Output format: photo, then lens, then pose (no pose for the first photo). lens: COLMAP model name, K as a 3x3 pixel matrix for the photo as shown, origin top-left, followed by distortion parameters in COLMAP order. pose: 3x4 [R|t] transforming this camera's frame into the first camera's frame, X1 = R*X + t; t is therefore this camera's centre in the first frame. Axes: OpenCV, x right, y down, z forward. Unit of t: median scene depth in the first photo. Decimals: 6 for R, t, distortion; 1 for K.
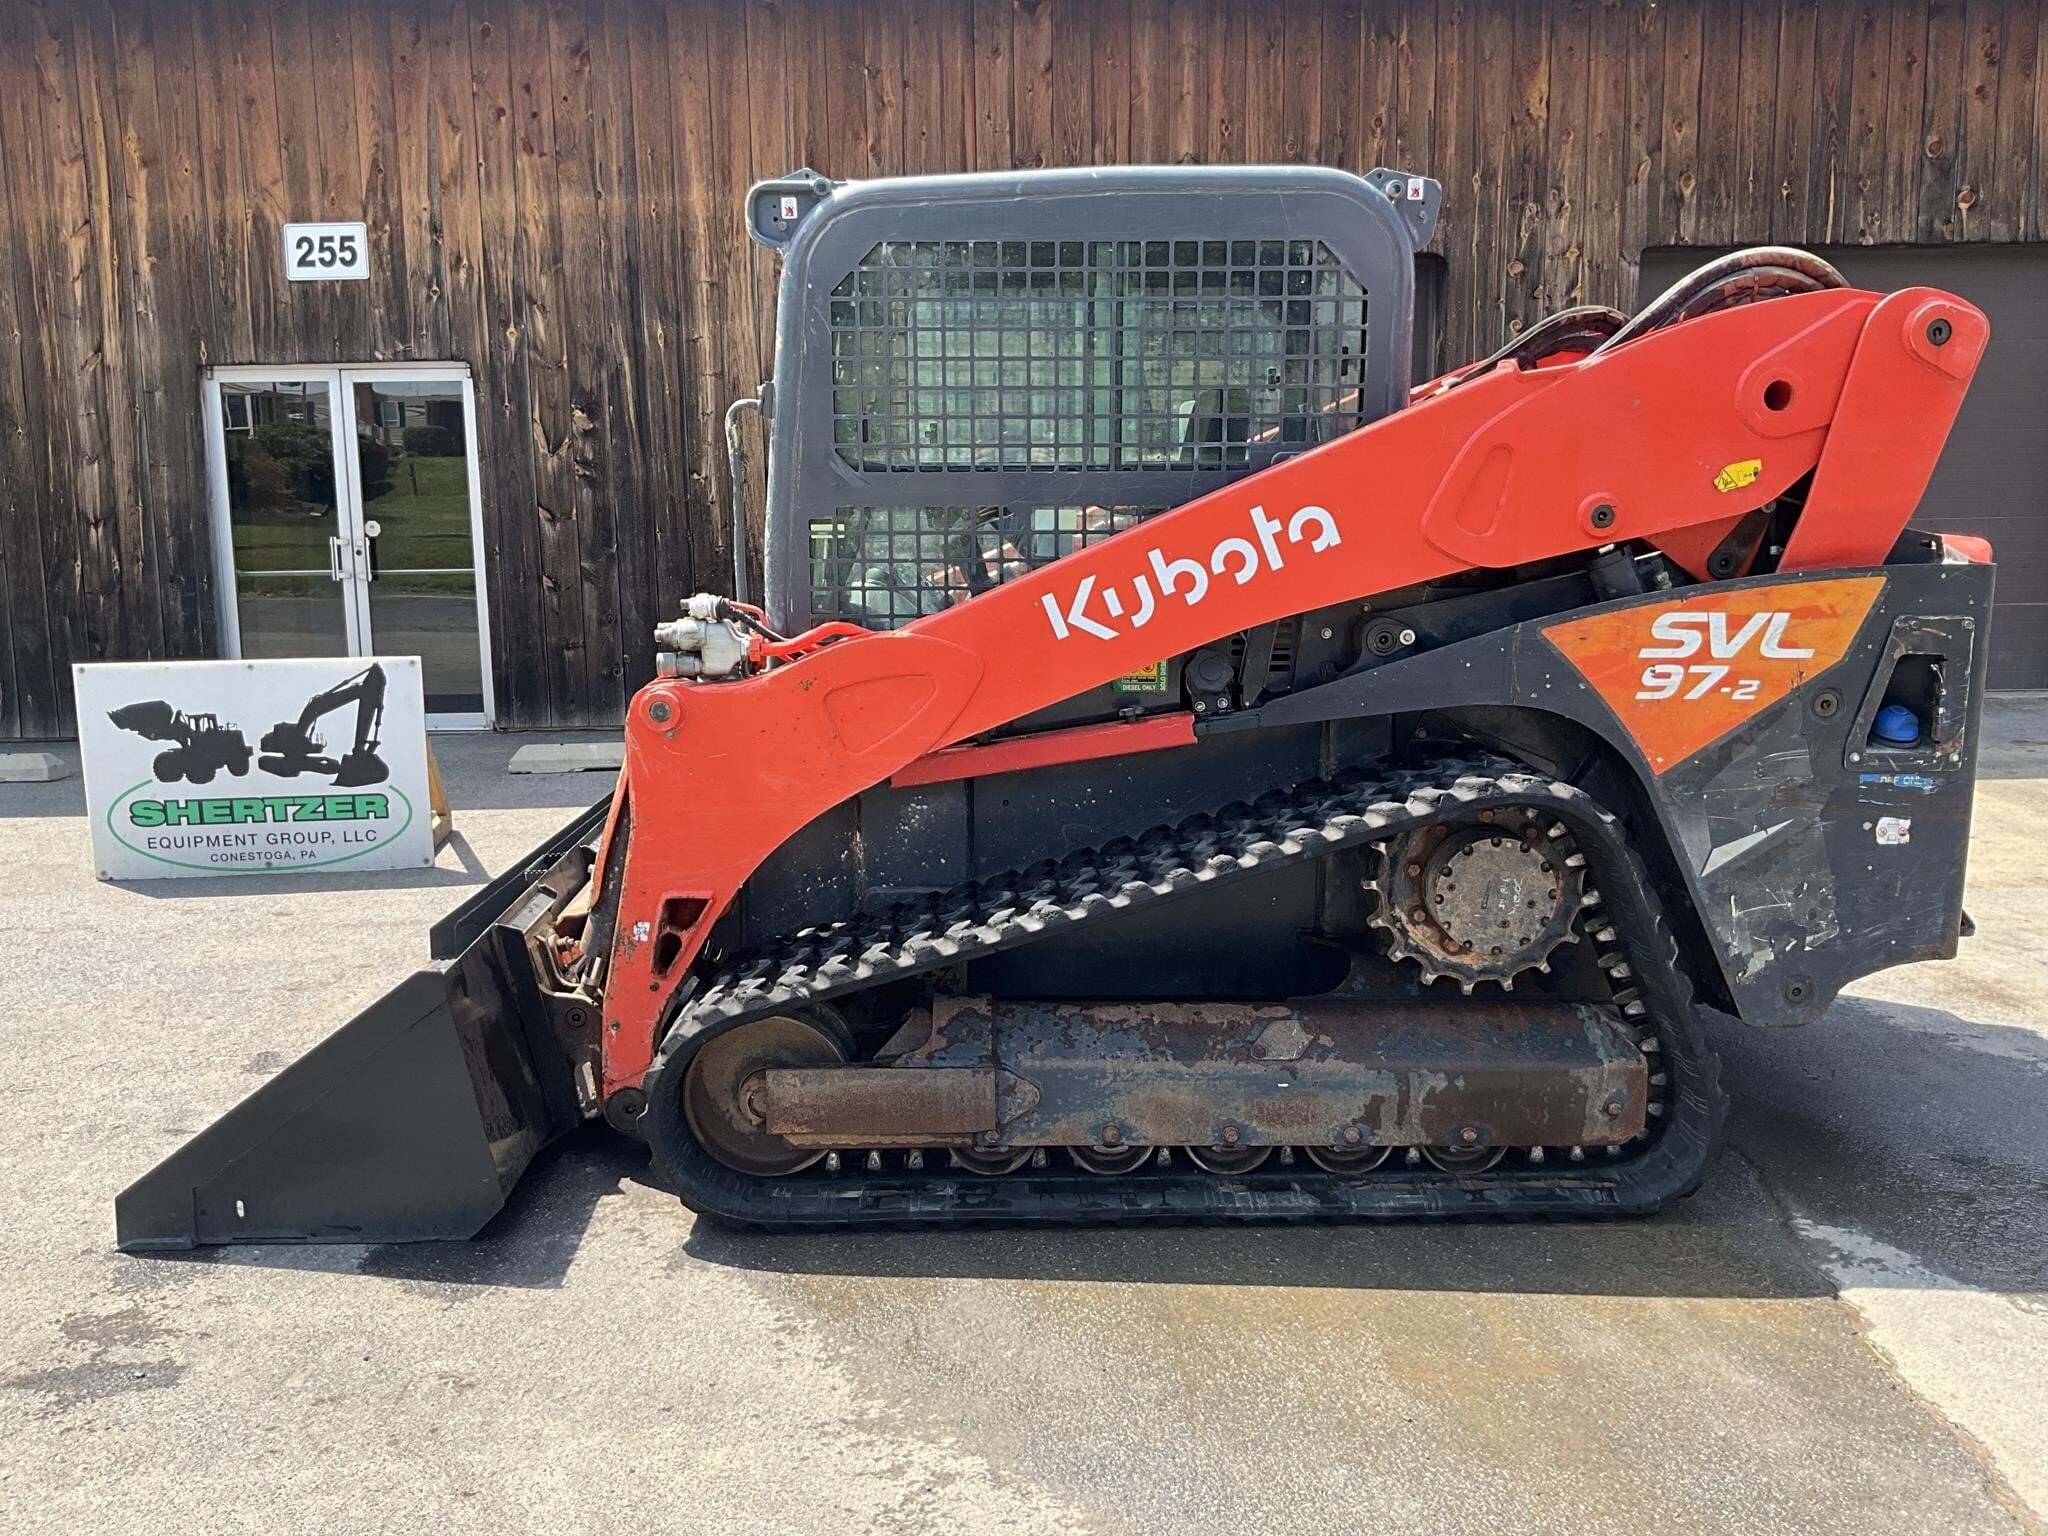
lens RADIAL K [[1697.8, 0, 1017.2], [0, 1697.8, 766.7], [0, 0, 1]] dist [0.105580, -0.229579]
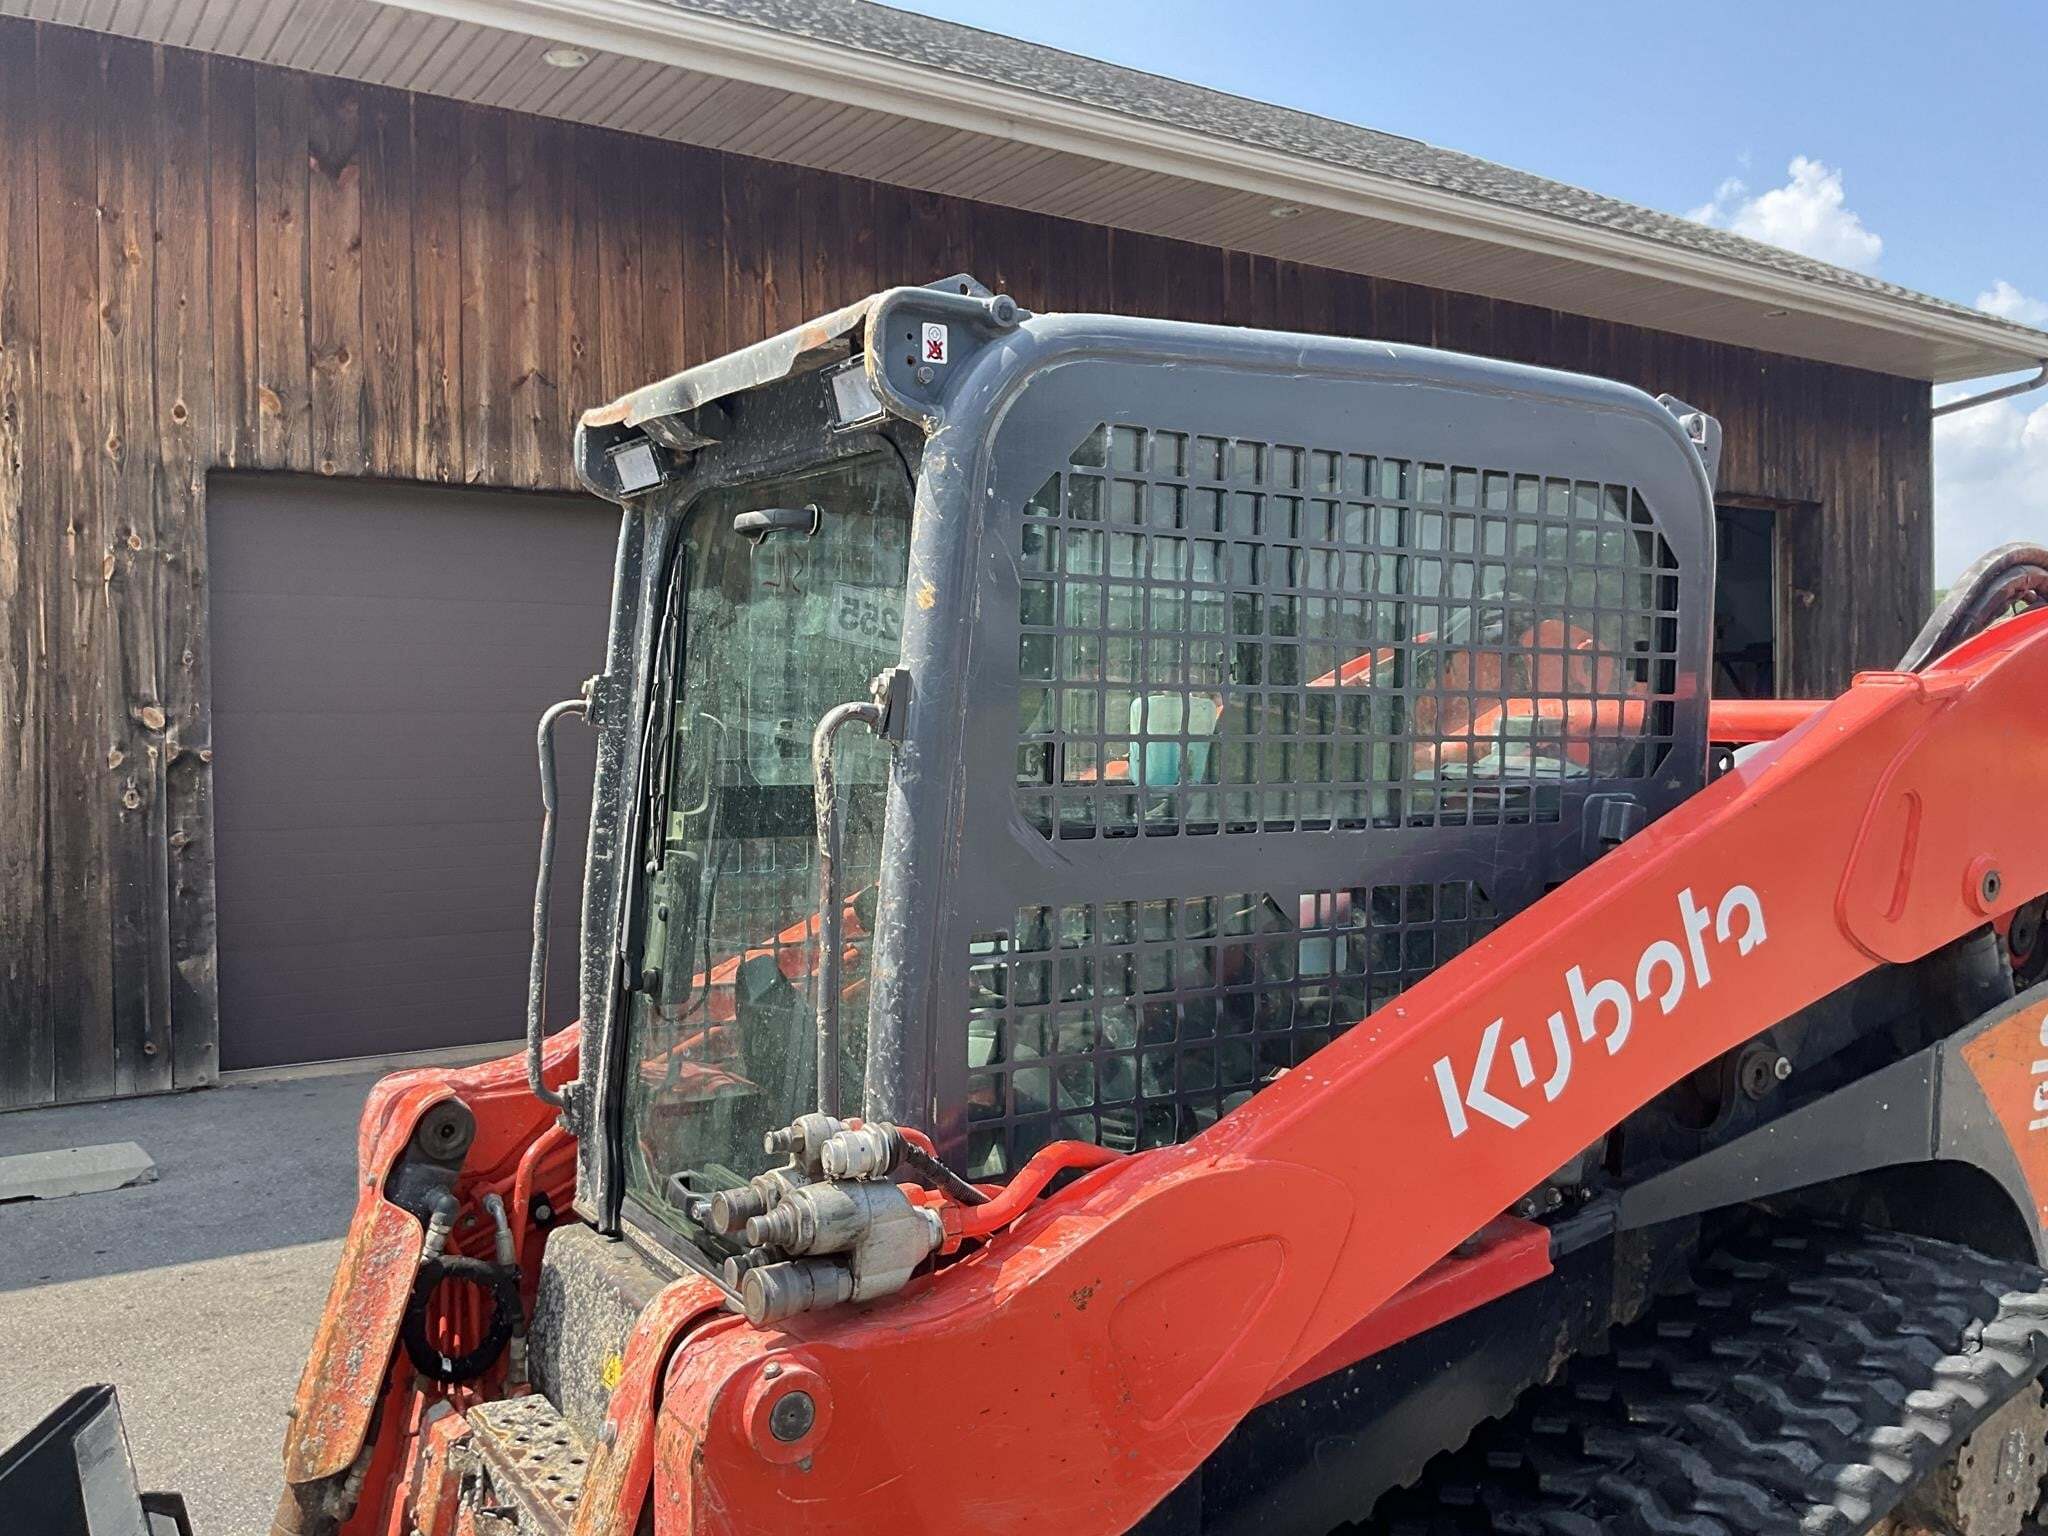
lens RADIAL K [[1697.8, 0, 1017.2], [0, 1697.8, 766.7], [0, 0, 1]] dist [0.105580, -0.229579]
pose [[0.850381, -0.002482, 0.526161, -0.391388], [0.077793, 0.989592, -0.121062, -0.138397], [-0.520384, 0.143880, 0.841723, 0.587052]]
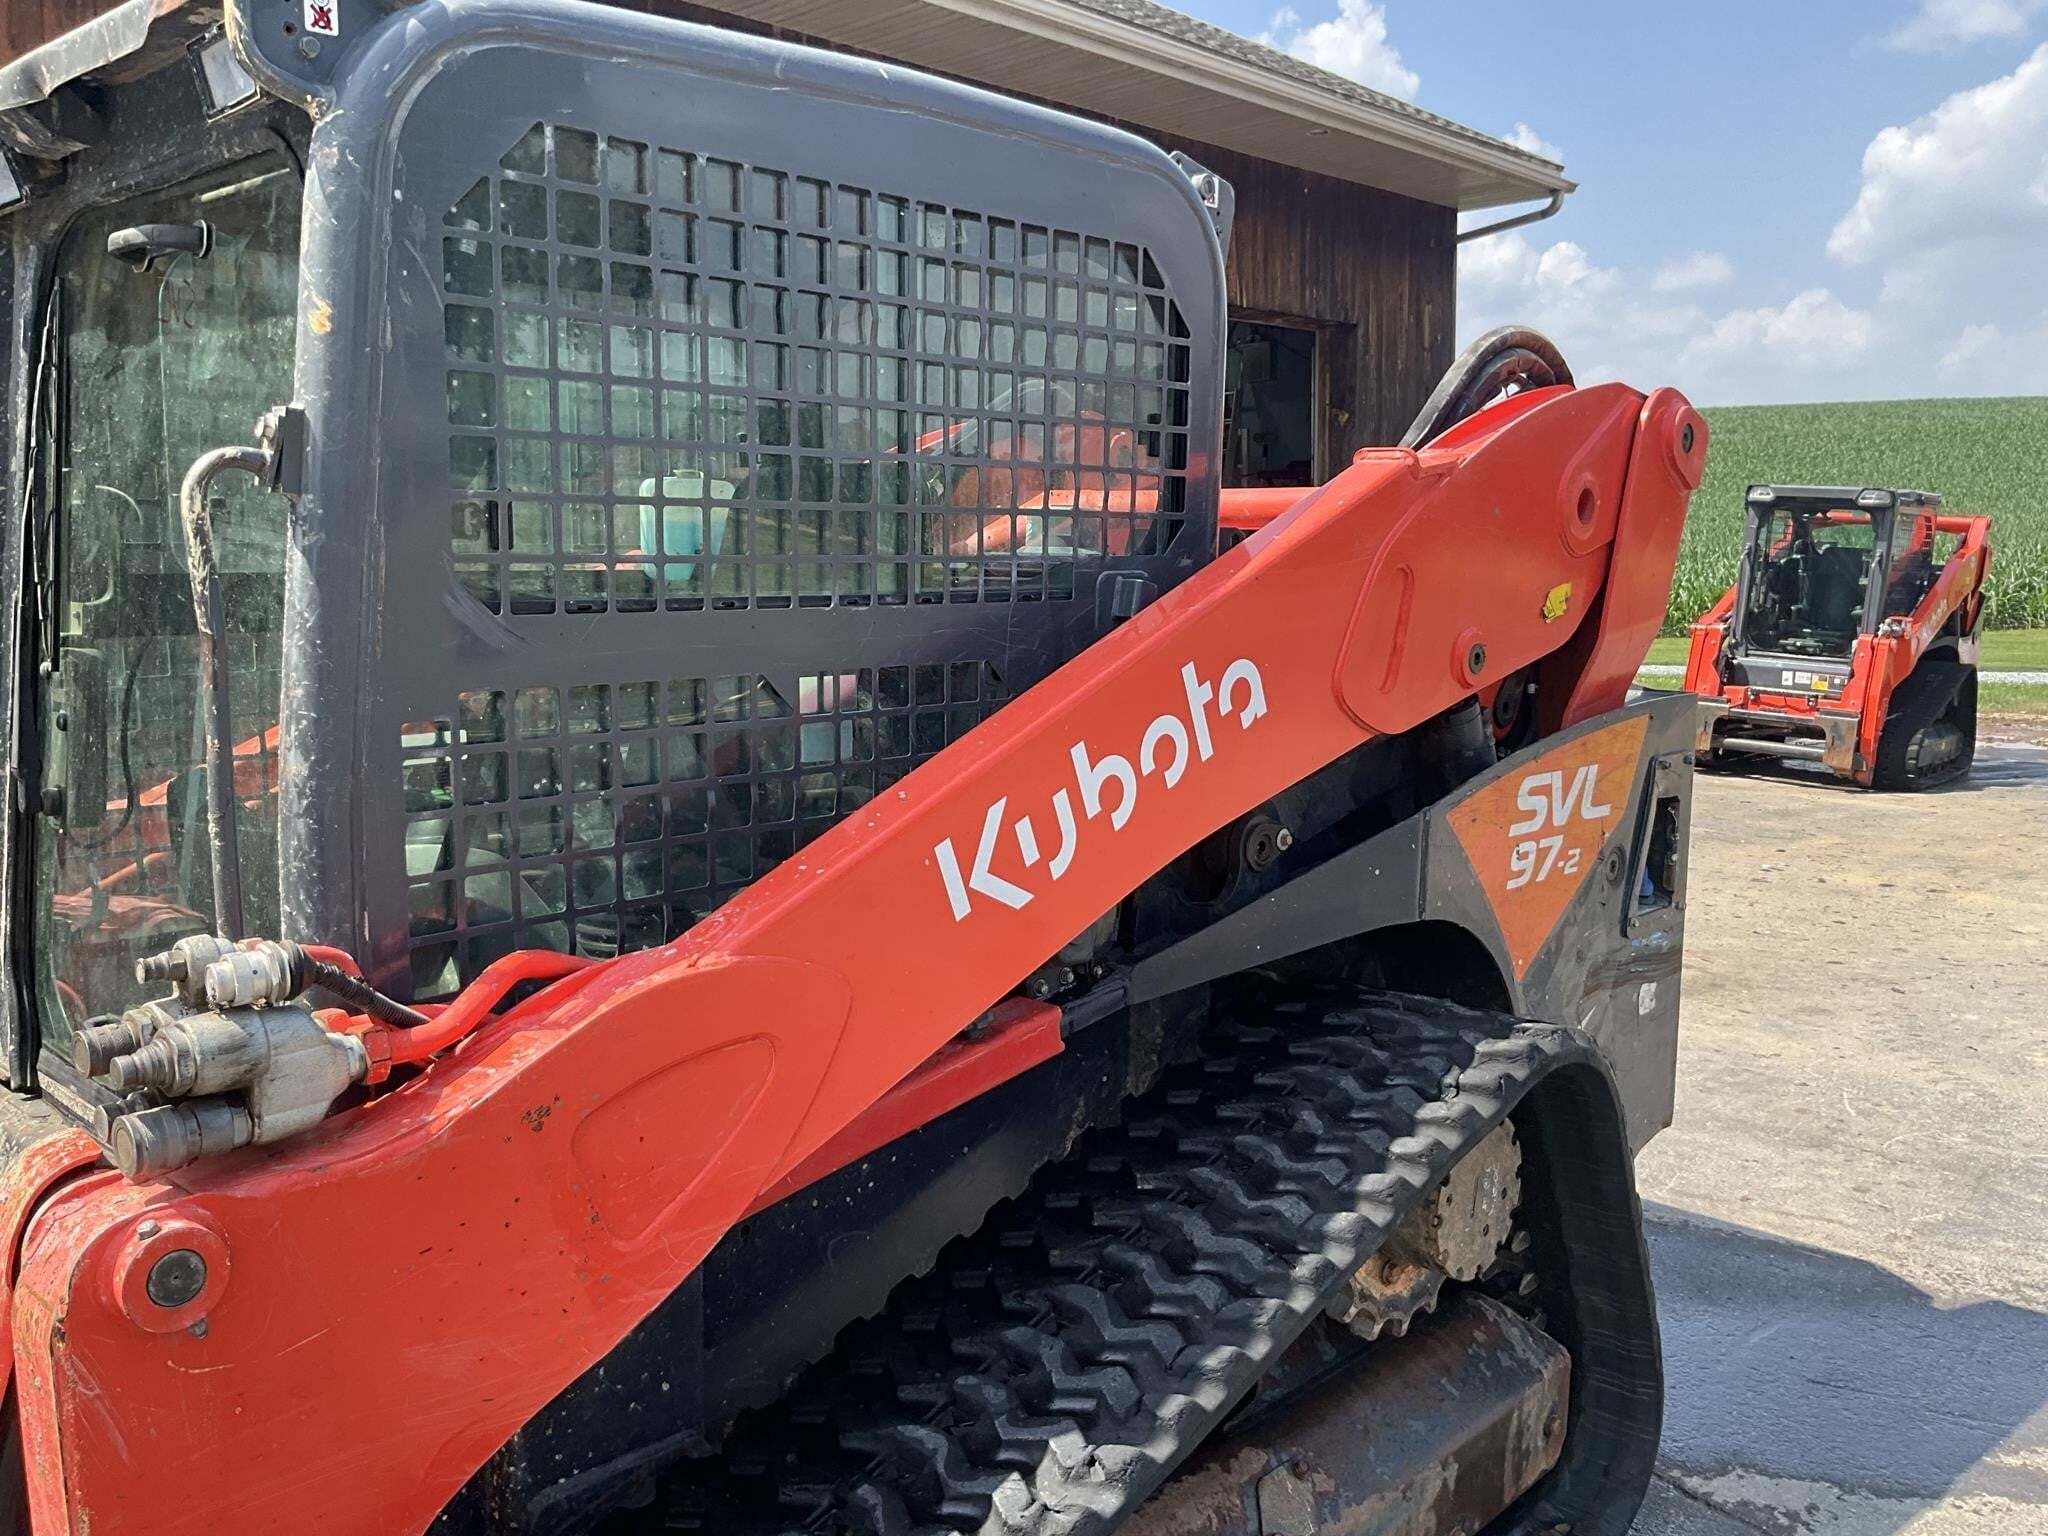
lens RADIAL K [[1697.8, 0, 1017.2], [0, 1697.8, 766.7], [0, 0, 1]] dist [0.105580, -0.229579]
pose [[0.699524, -0.084265, 0.709623, -0.338103], [0.114194, 0.993444, 0.005398, -0.124177], [-0.705426, 0.077259, 0.704560, 0.607087]]
